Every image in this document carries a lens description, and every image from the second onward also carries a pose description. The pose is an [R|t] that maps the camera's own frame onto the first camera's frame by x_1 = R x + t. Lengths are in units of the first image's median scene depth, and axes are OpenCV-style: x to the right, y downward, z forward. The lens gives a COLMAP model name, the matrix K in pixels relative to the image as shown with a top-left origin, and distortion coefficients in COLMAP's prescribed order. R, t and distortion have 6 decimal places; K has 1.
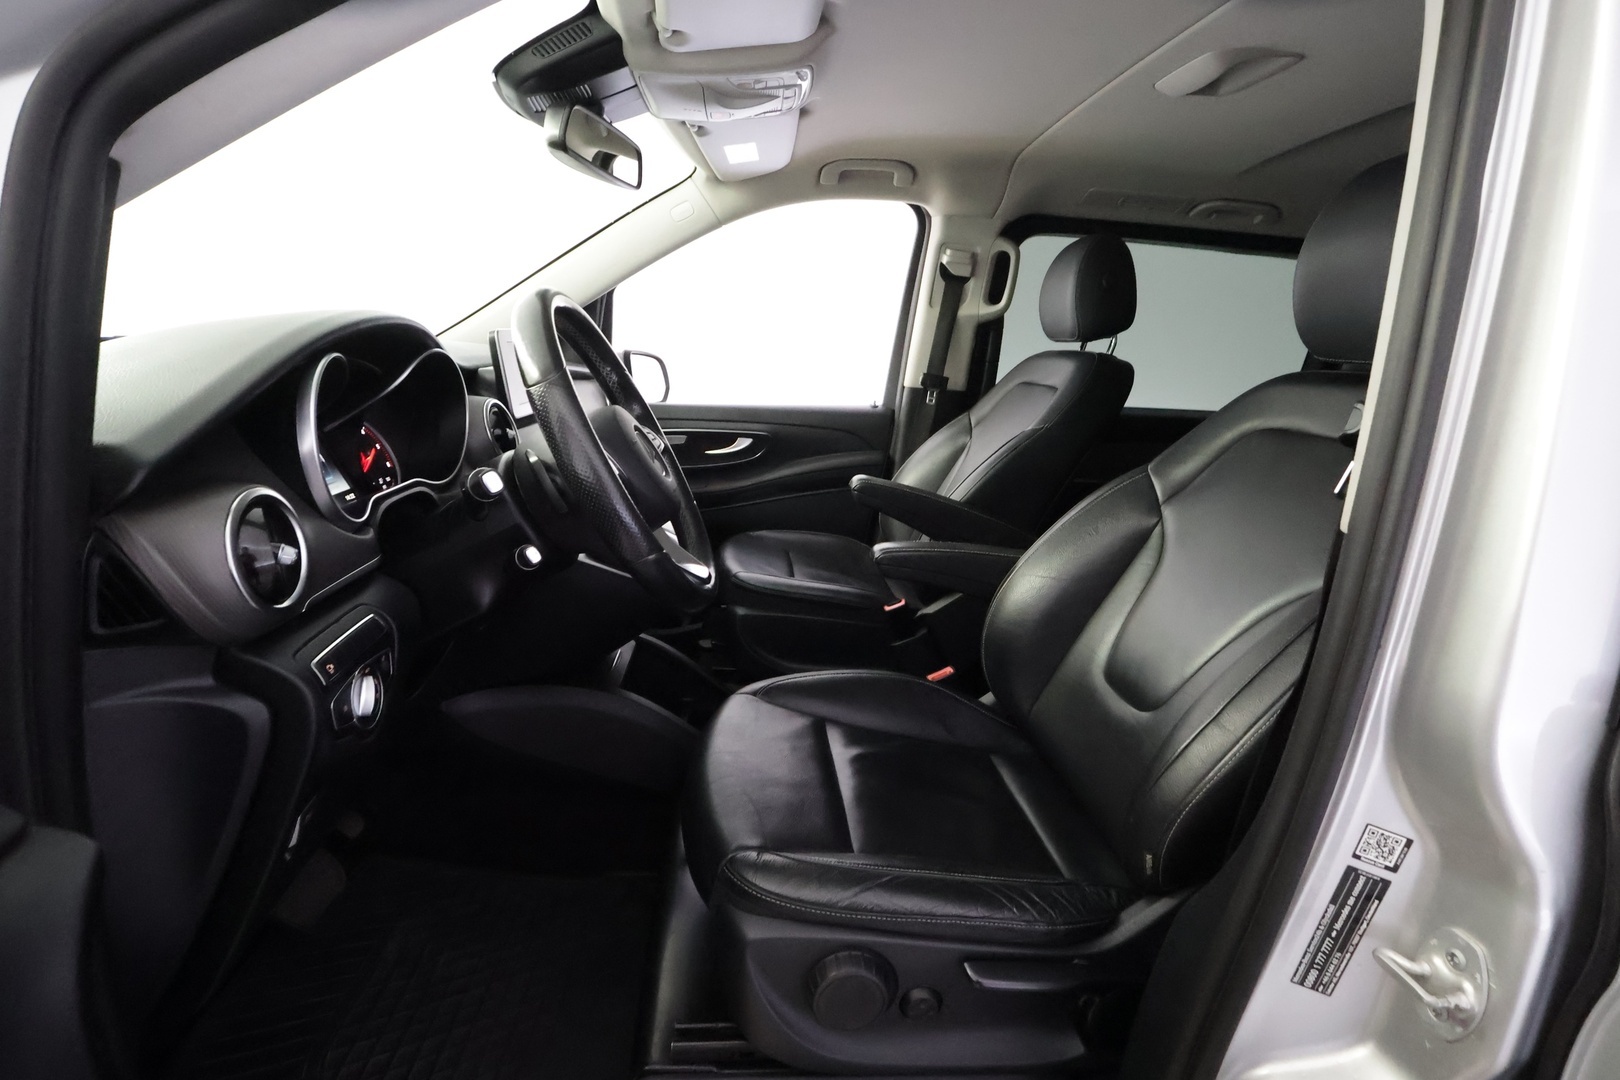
lens RADIAL K [[755.6, 0, 812.8], [0, 755.6, 542.7], [0, 0, 1]] dist [0.000277, -0.000068]
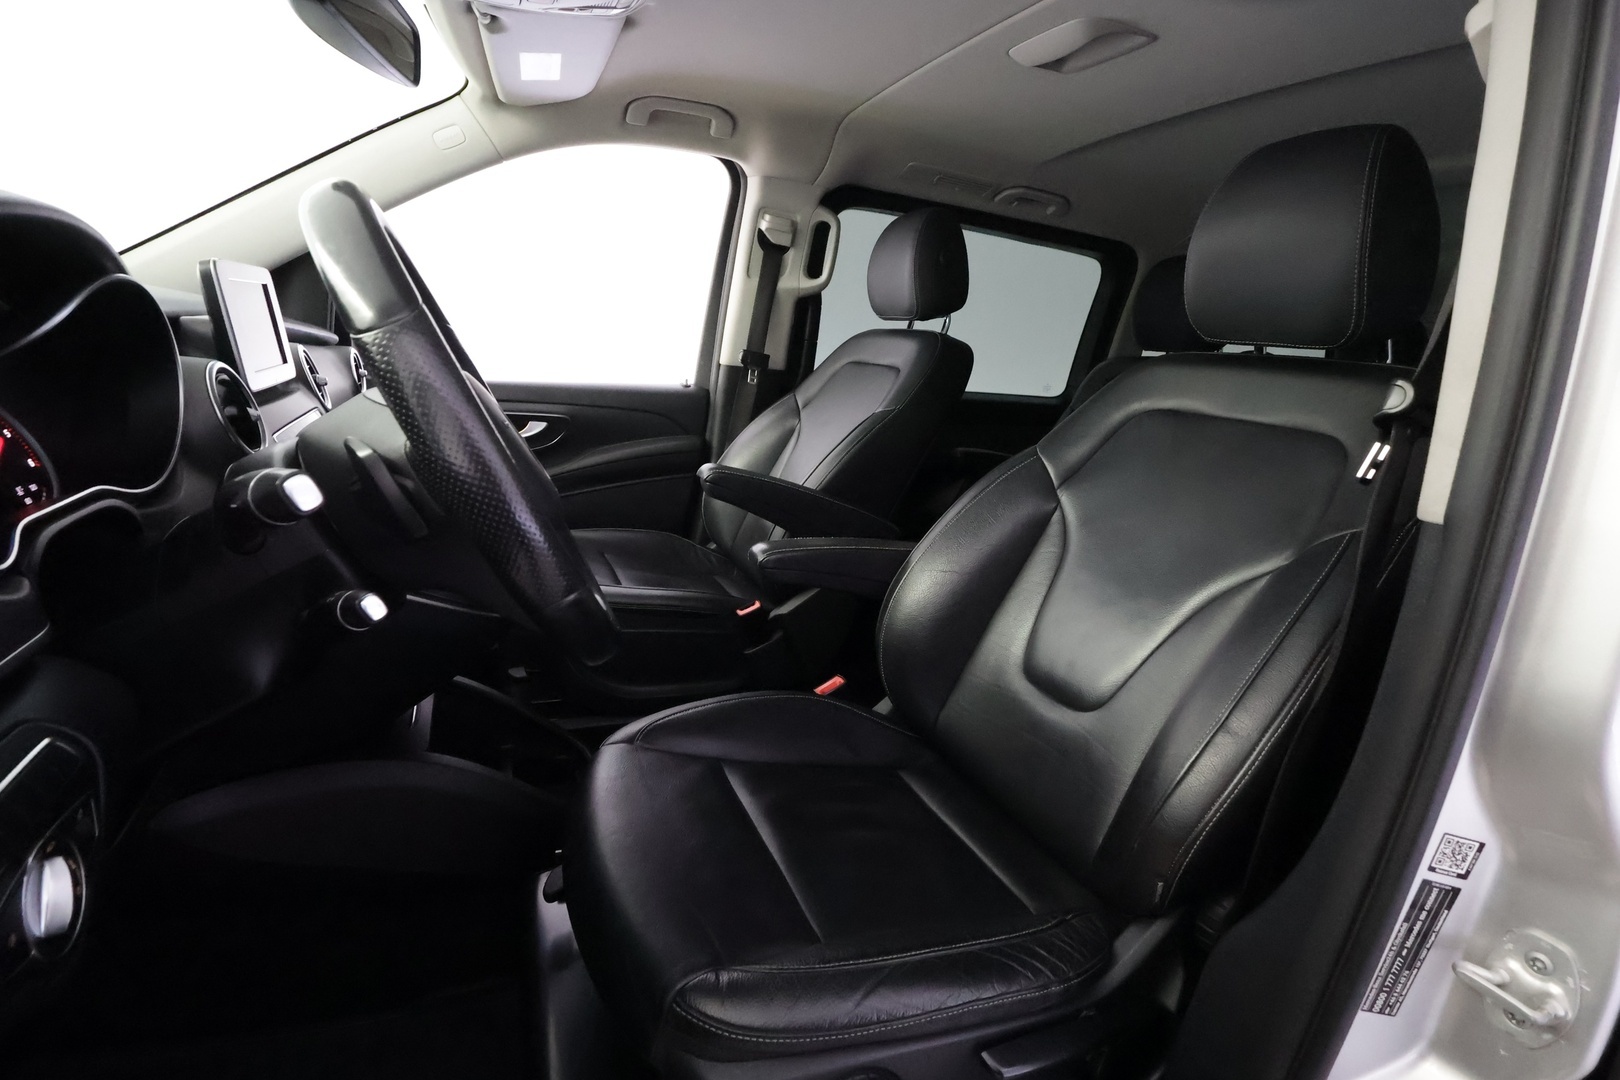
lens RADIAL K [[755.6, 0, 812.8], [0, 755.6, 542.7], [0, 0, 1]] dist [0.000277, -0.000068]
pose [[0.946737, -0.053168, 0.317588, -0.110475], [0.046546, 0.998512, 0.028406, -0.018773], [-0.318626, -0.012110, 0.947803, 0.147894]]
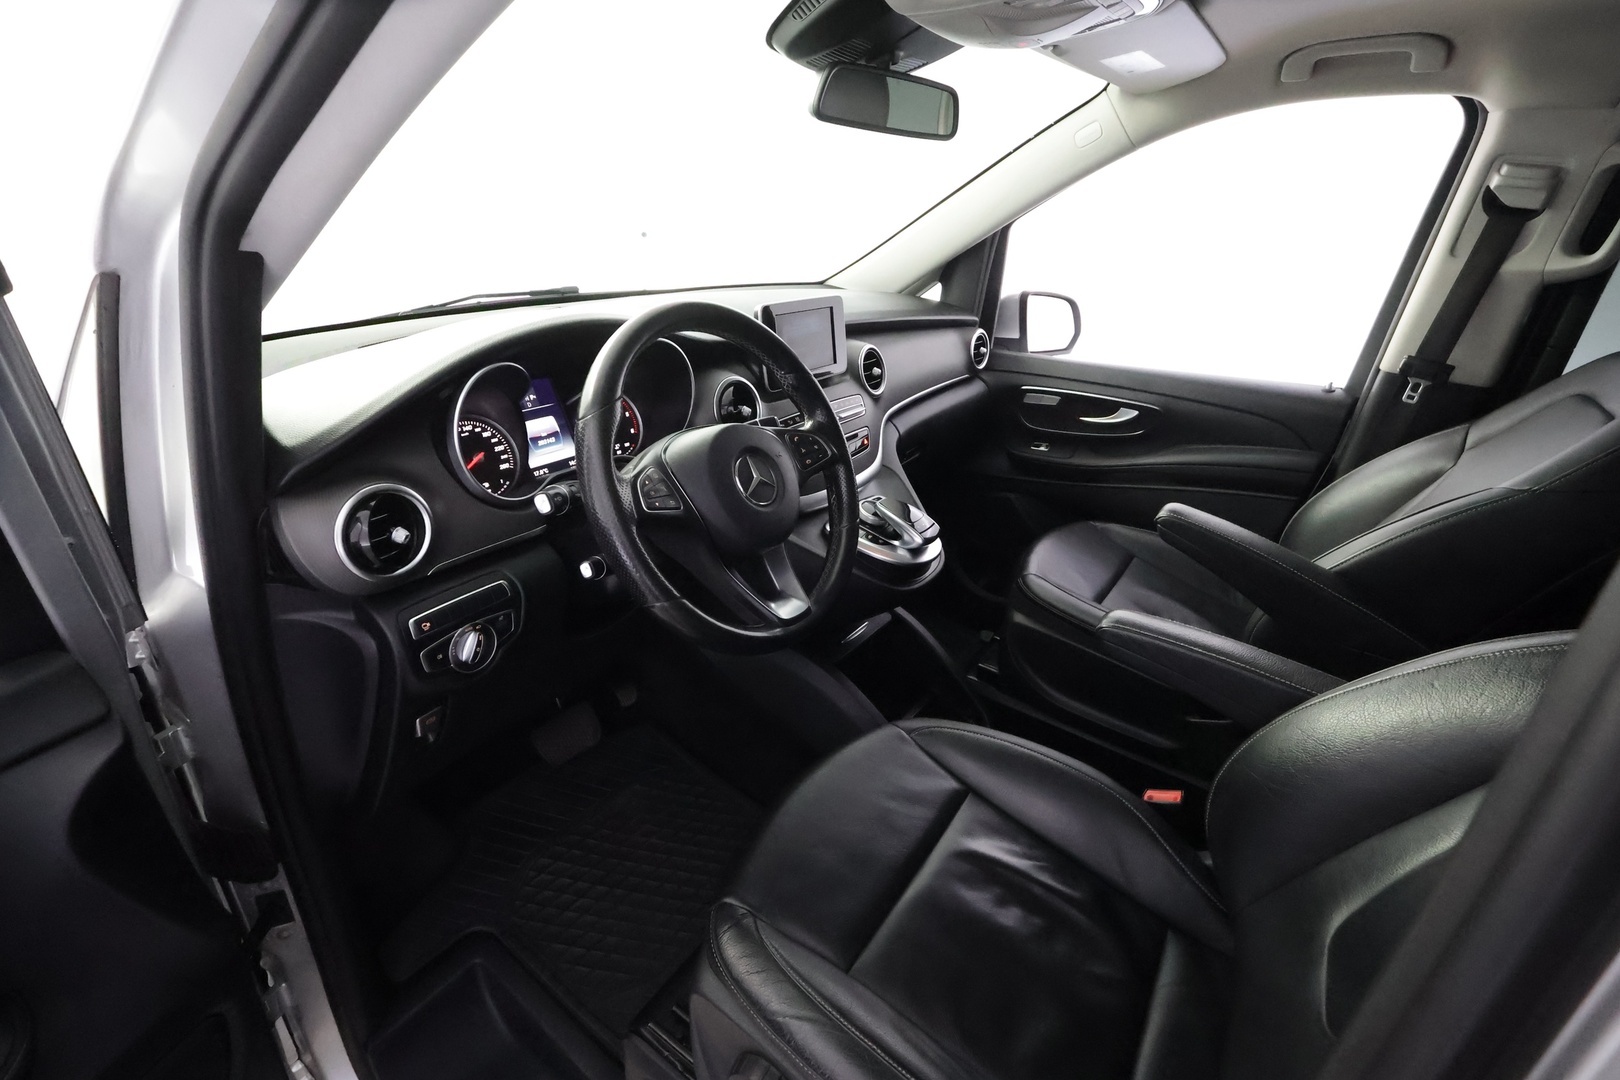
lens RADIAL K [[755.6, 0, 812.8], [0, 755.6, 542.7], [0, 0, 1]] dist [0.000277, -0.000068]
pose [[0.769453, 0.251866, -0.586946, 0.252178], [-0.171147, 0.966664, 0.190444, -0.141730], [0.615346, -0.046084, 0.786909, 0.176799]]
